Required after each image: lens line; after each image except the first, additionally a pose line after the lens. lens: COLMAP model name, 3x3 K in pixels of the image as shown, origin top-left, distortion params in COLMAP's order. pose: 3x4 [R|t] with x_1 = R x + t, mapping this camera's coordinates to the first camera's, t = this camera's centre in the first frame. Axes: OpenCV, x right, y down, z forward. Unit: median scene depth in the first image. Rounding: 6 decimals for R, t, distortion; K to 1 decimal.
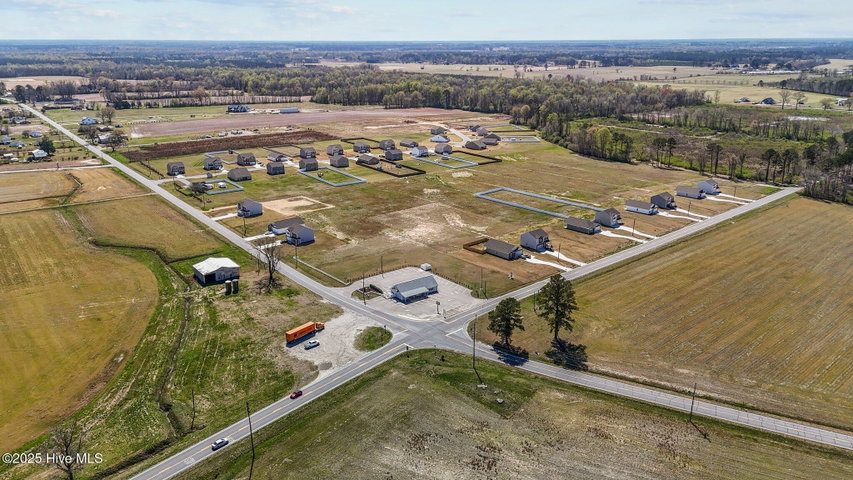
lens RADIAL K [[626.3, 0, 426.5], [0, 626.3, 240.0], [0, 0, 1]] dist [0.129761, -0.082514]
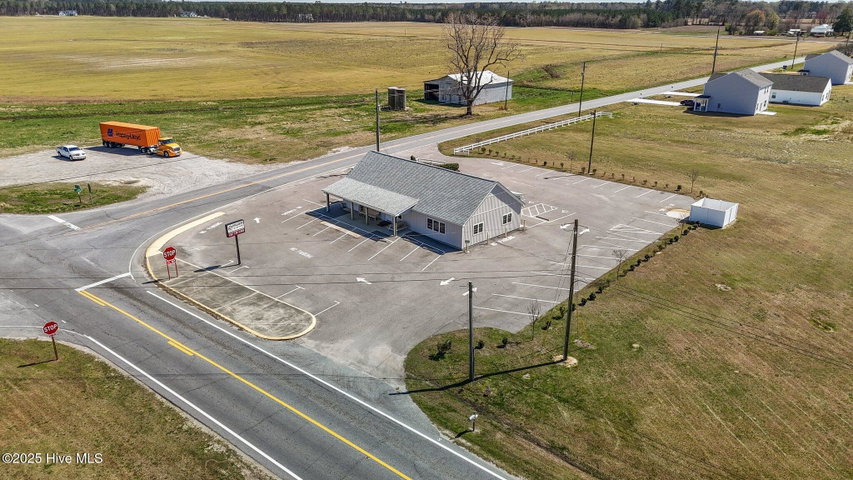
lens RADIAL K [[624.2, 0, 427.9], [0, 624.2, 240.3], [0, 0, 1]] dist [0.080822, -0.079010]
pose [[0.143463, 0.349310, -0.925959, 0.182358], [-0.304409, 0.905853, 0.294561, 0.015633], [0.941676, 0.239611, 0.236289, 0.800480]]
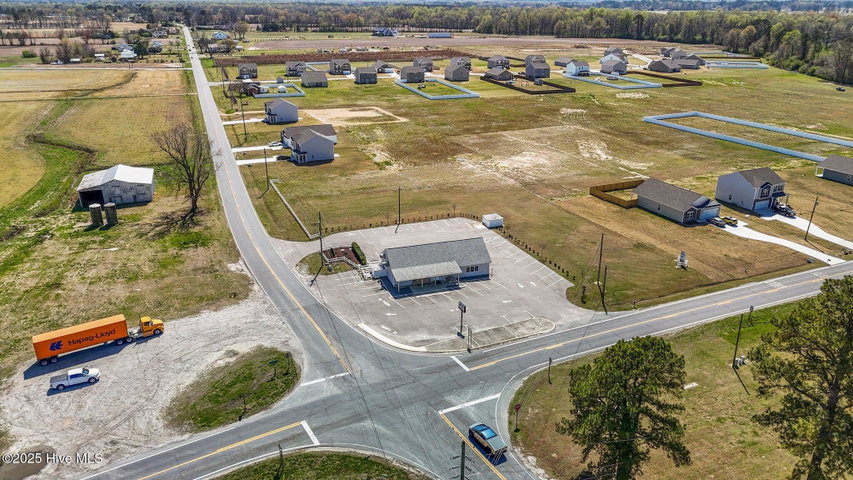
lens RADIAL K [[624.2, 0, 427.9], [0, 624.2, 240.3], [0, 0, 1]] dist [0.080822, -0.079010]
pose [[0.956099, 0.109228, -0.271926, 0.077625], [-0.093059, 0.993075, 0.071702, 0.026617], [0.277875, -0.043249, 0.959643, 0.494791]]
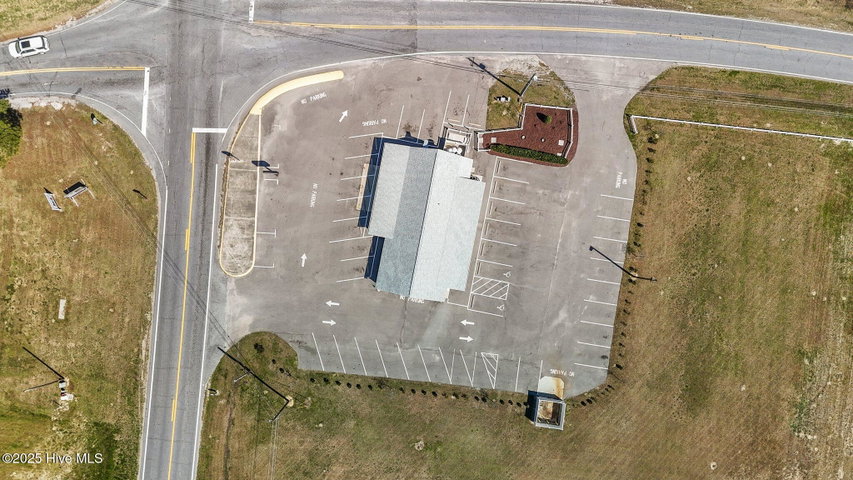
lens RADIAL K [[624.2, 0, 427.9], [0, 624.2, 240.3], [0, 0, 1]] dist [0.080822, -0.079010]
pose [[-0.727665, 0.685858, -0.010098, -0.010557], [-0.219206, -0.218567, 0.950882, -0.182392], [0.649964, 0.694137, 0.309388, 0.772482]]
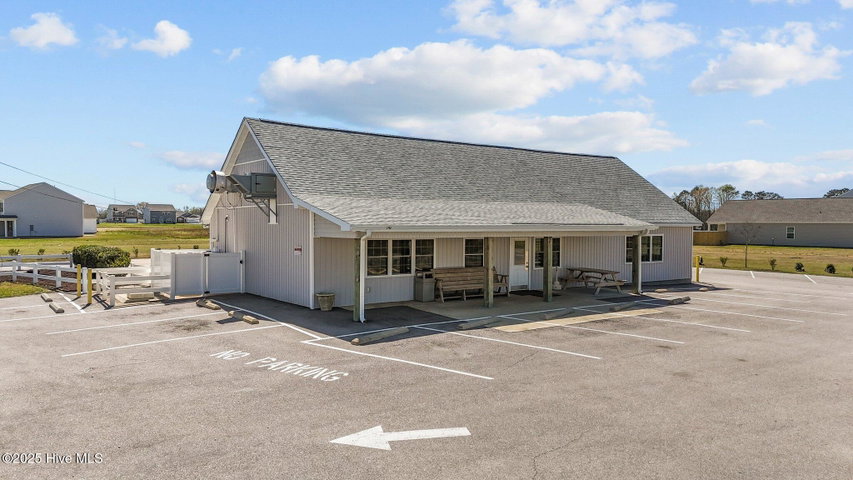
lens RADIAL K [[624.2, 0, 427.9], [0, 624.2, 240.3], [0, 0, 1]] dist [0.080822, -0.079010]
pose [[0.999968, 0.005670, 0.005674, -0.022447], [-0.003845, 0.959606, -0.281321, 0.088580], [-0.007040, 0.281290, 0.959597, 0.768867]]
